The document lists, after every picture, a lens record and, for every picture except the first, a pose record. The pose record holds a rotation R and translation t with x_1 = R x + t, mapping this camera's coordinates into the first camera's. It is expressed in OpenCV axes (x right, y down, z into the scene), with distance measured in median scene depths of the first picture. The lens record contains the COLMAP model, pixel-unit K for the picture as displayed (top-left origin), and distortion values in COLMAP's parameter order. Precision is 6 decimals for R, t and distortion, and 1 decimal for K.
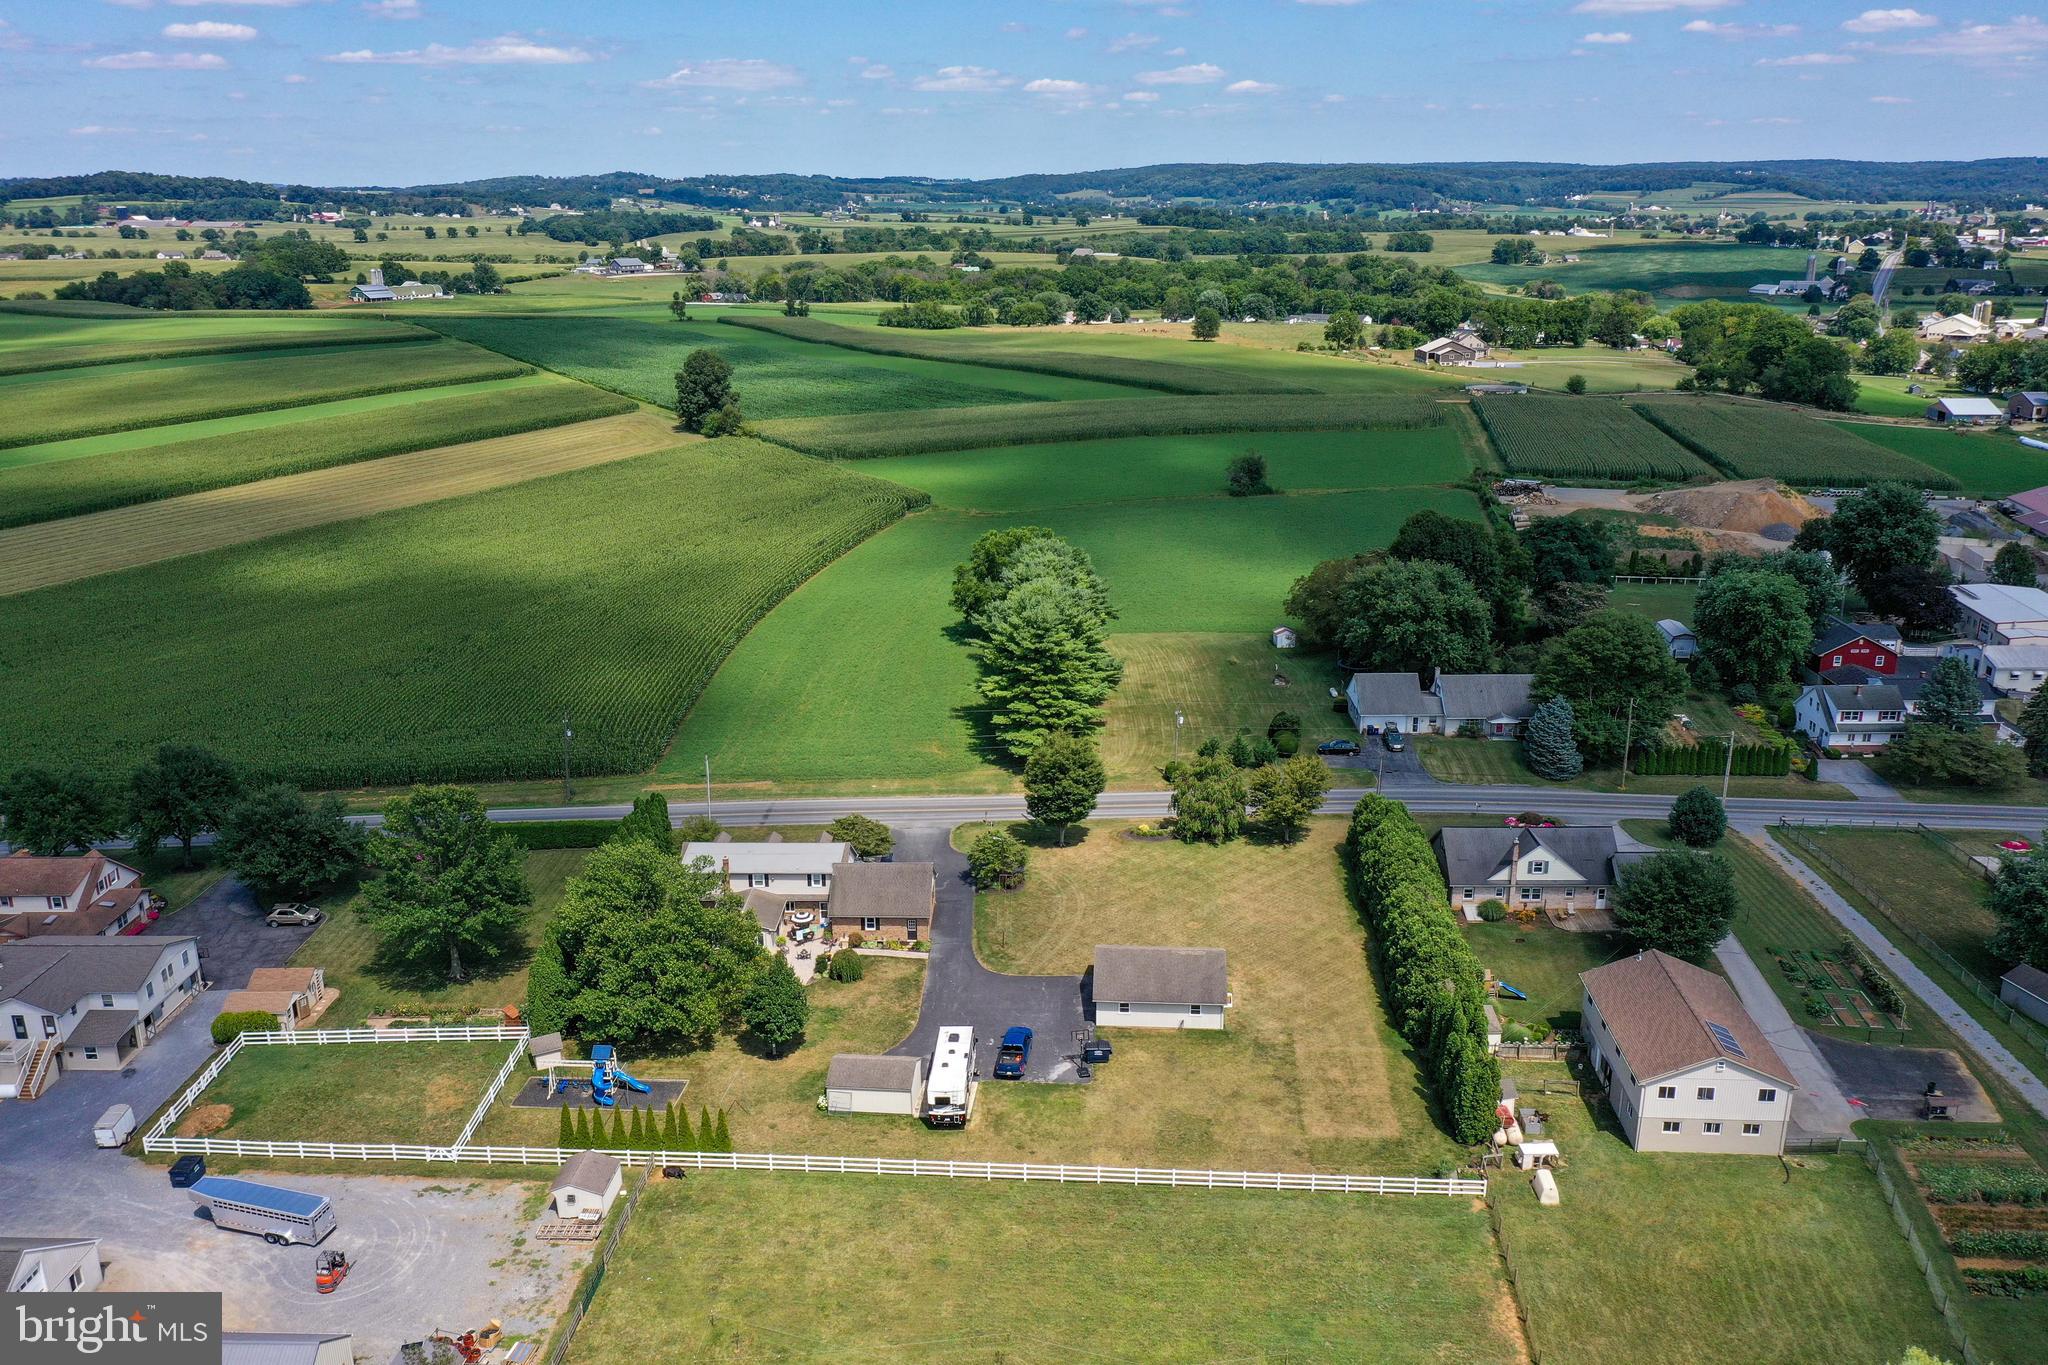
lens RADIAL K [[1600.1, 0, 1016.6], [0, 1600.1, 658.3], [0, 0, 1]] dist [-0.003024, 0.002096]
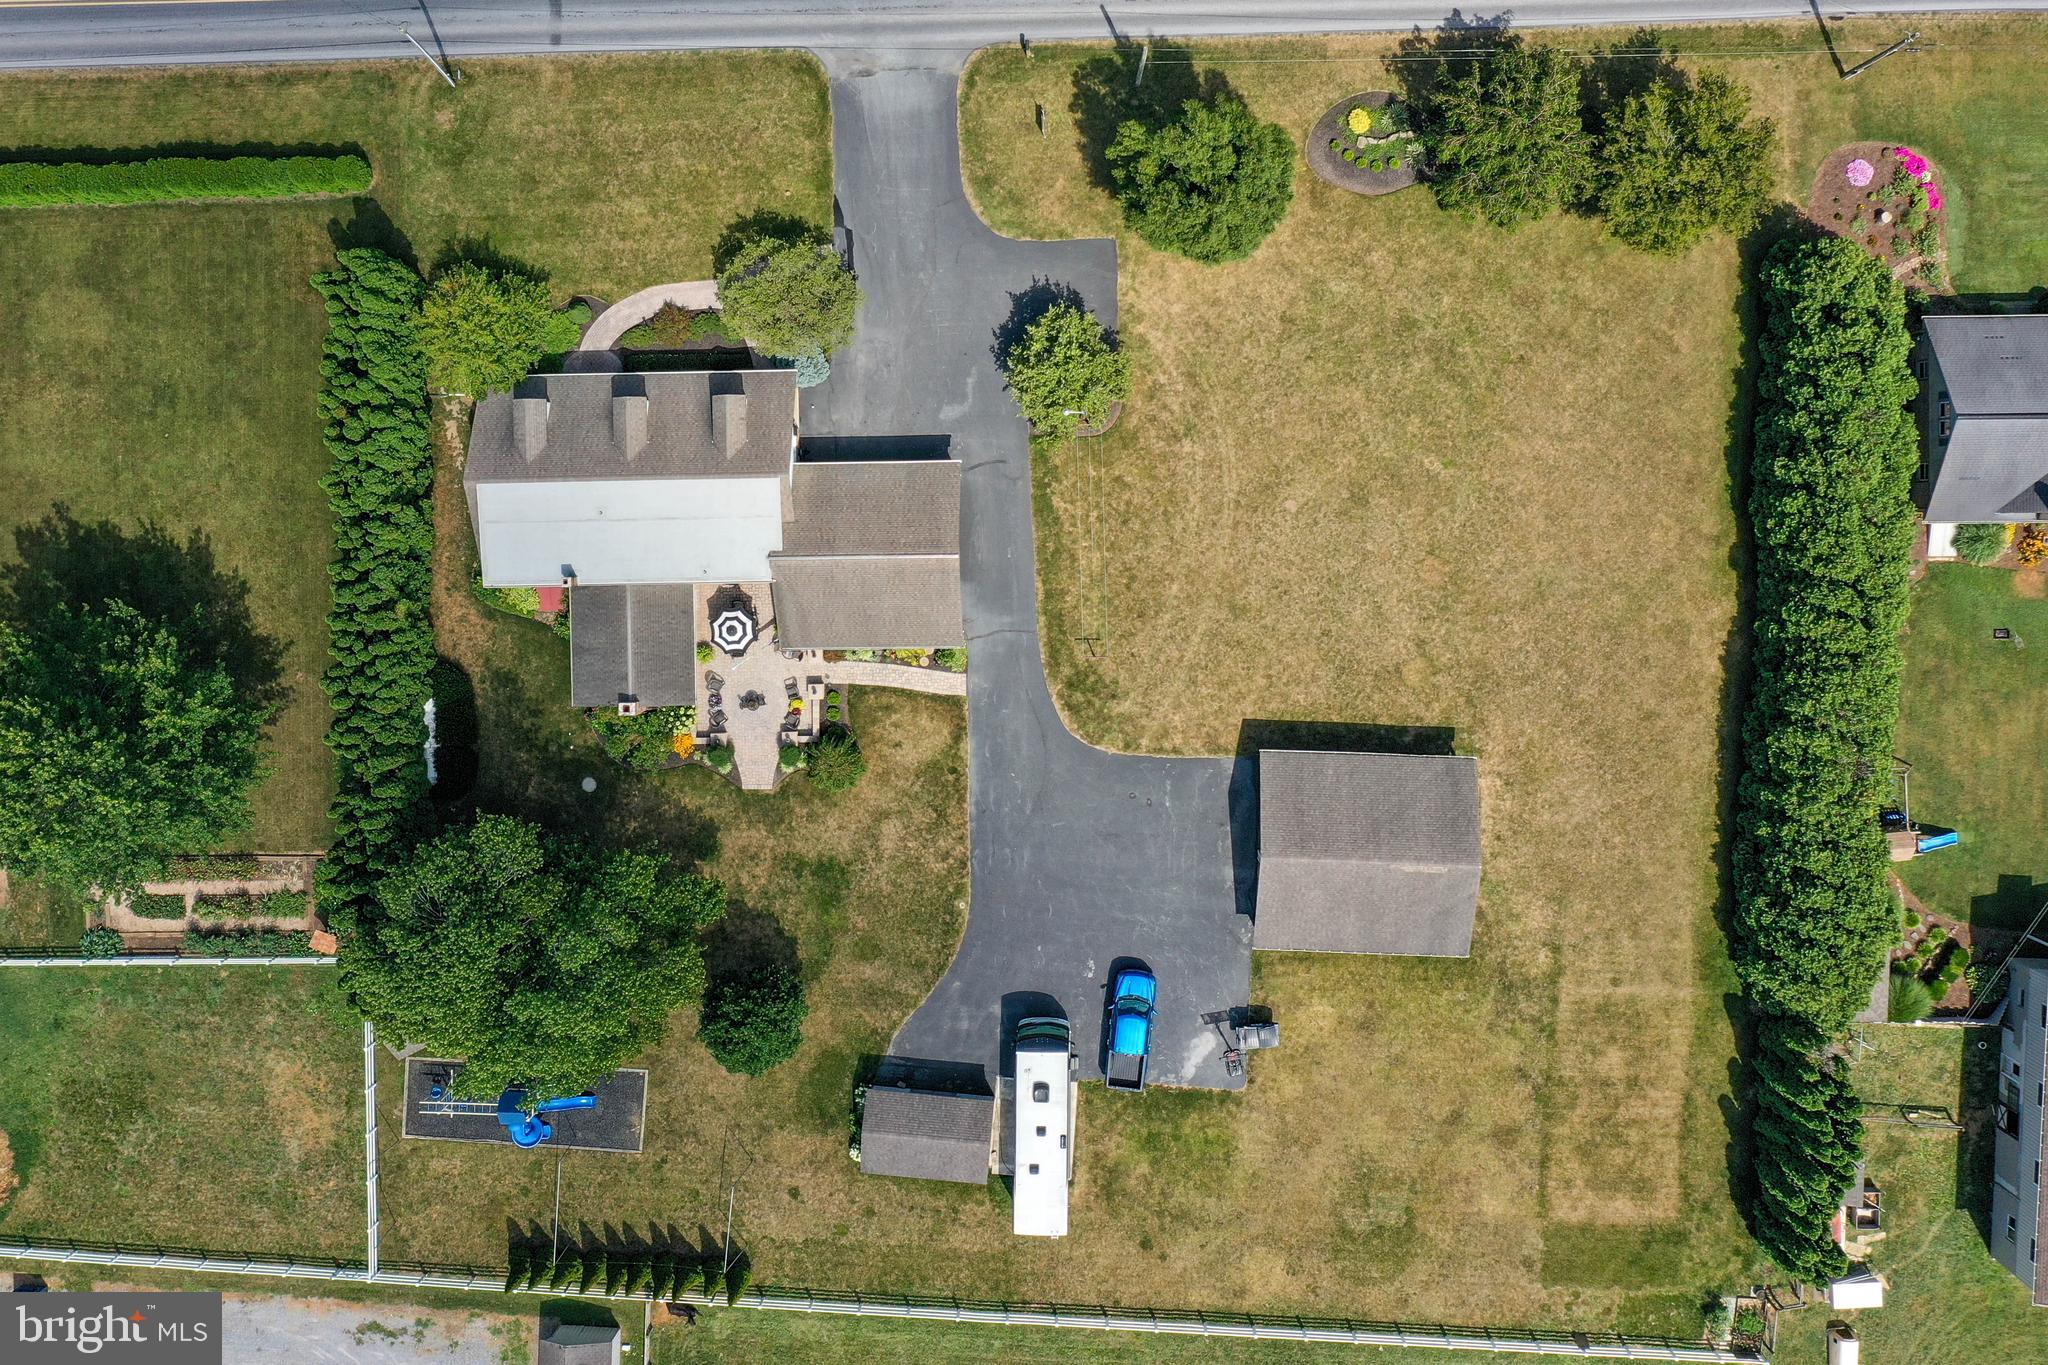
lens RADIAL K [[1600.1, 0, 1016.6], [0, 1600.1, 658.3], [0, 0, 1]] dist [-0.003024, 0.002096]
pose [[0.999078, -0.041599, -0.010578, -0.009885], [0.022589, 0.300013, 0.953668, -0.122654], [-0.036498, -0.953028, 0.300676, 0.273158]]
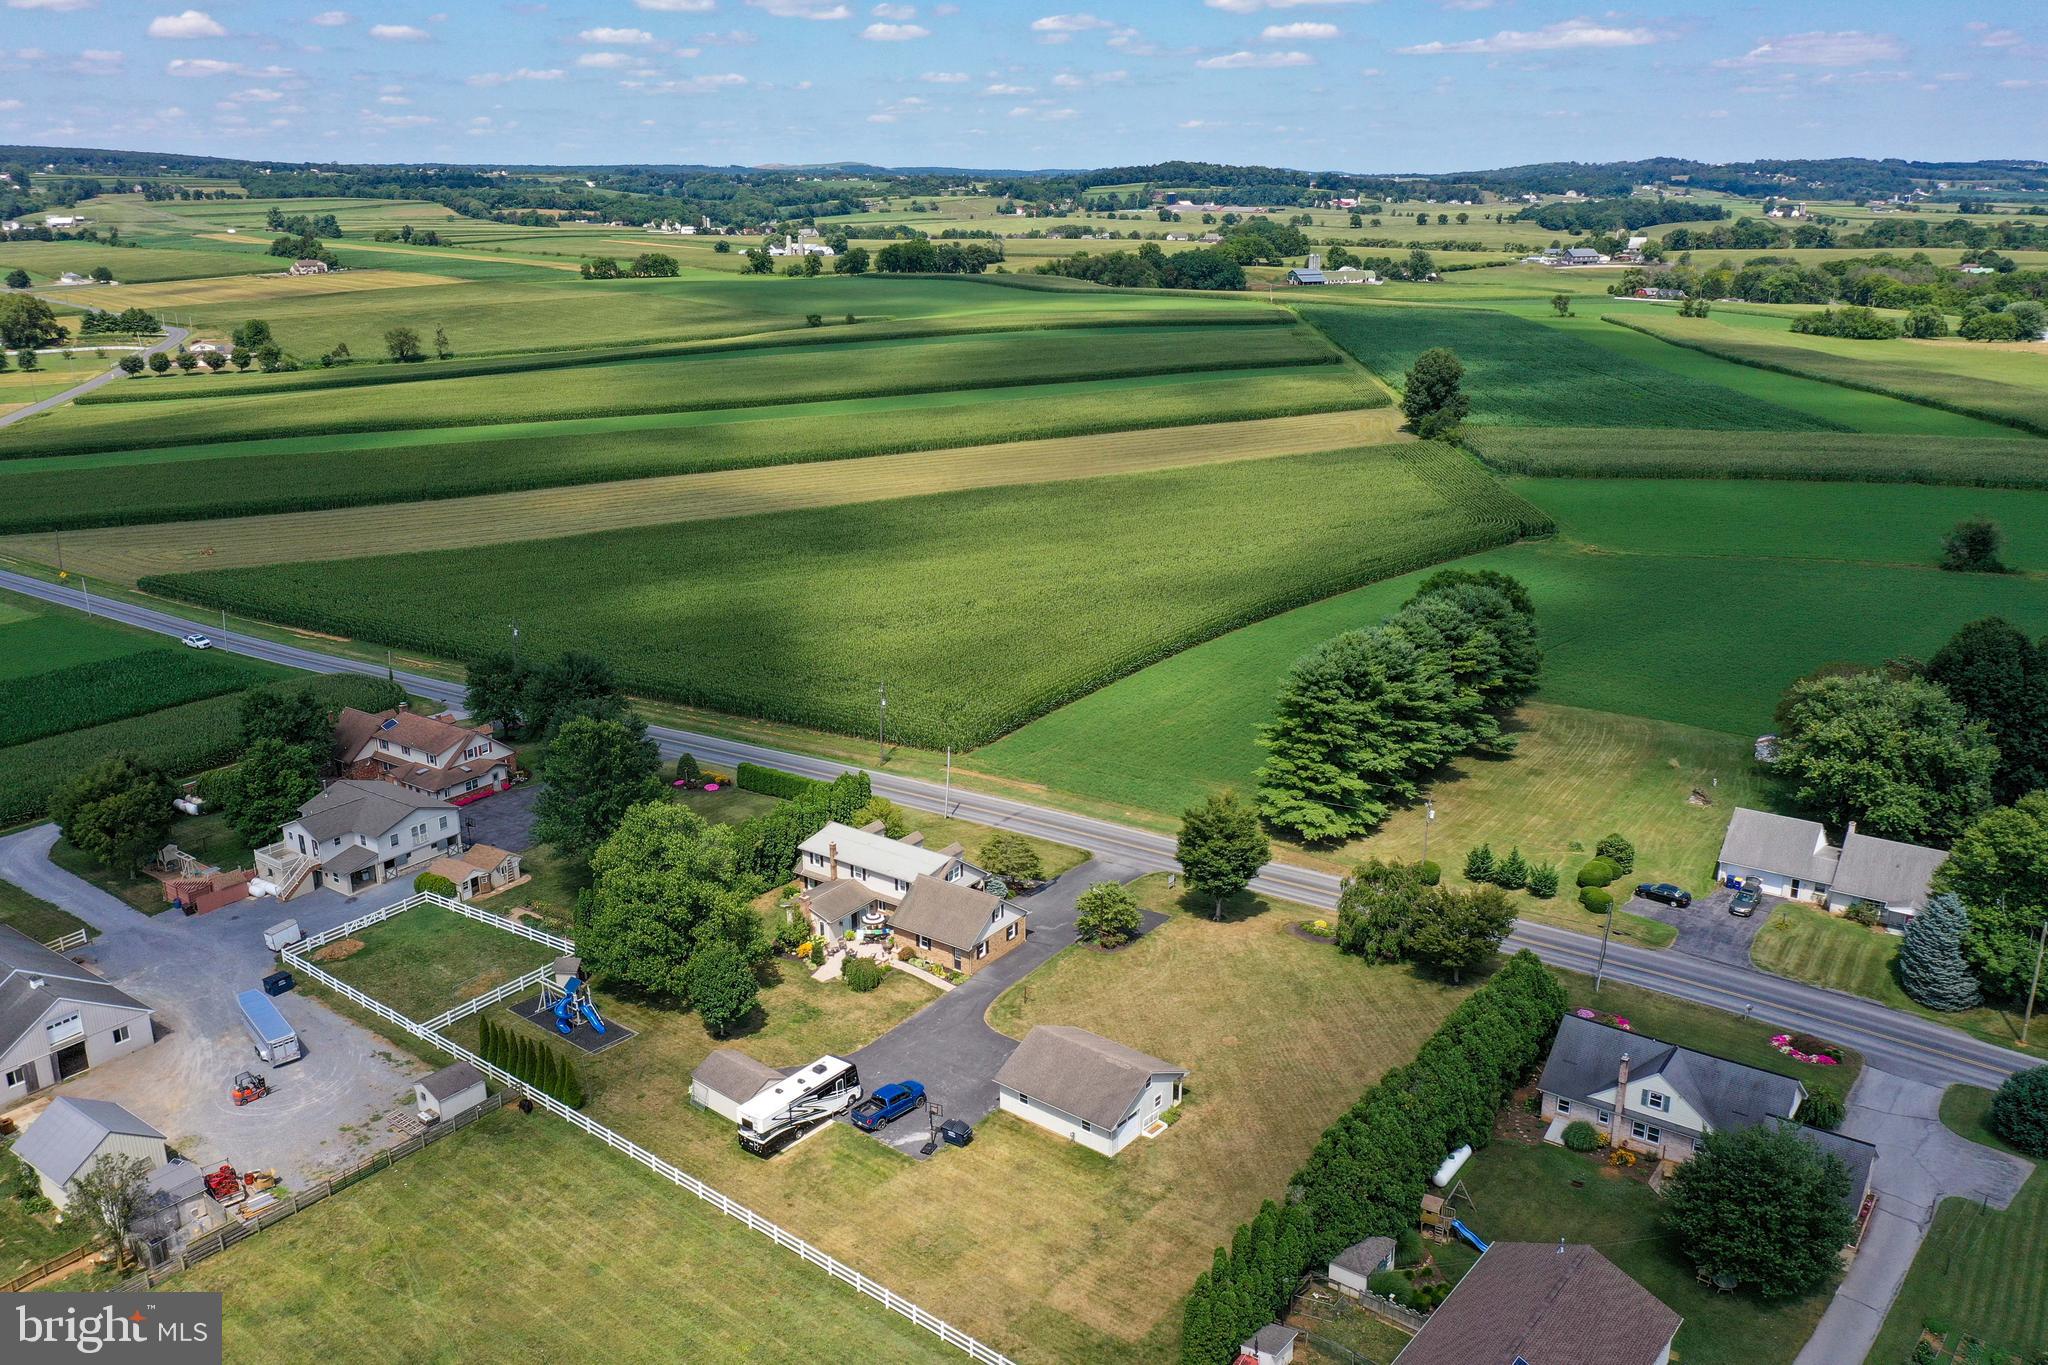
lens RADIAL K [[1586.7, 0, 1024.0], [0, 1586.7, 682.5], [0, 0, 1]] dist [0.002595, -0.008472]
pose [[0.822004, 0.170021, -0.543509, 0.153941], [-0.157062, 0.985062, 0.070607, -0.023232], [0.547395, 0.027325, 0.836428, 0.071281]]
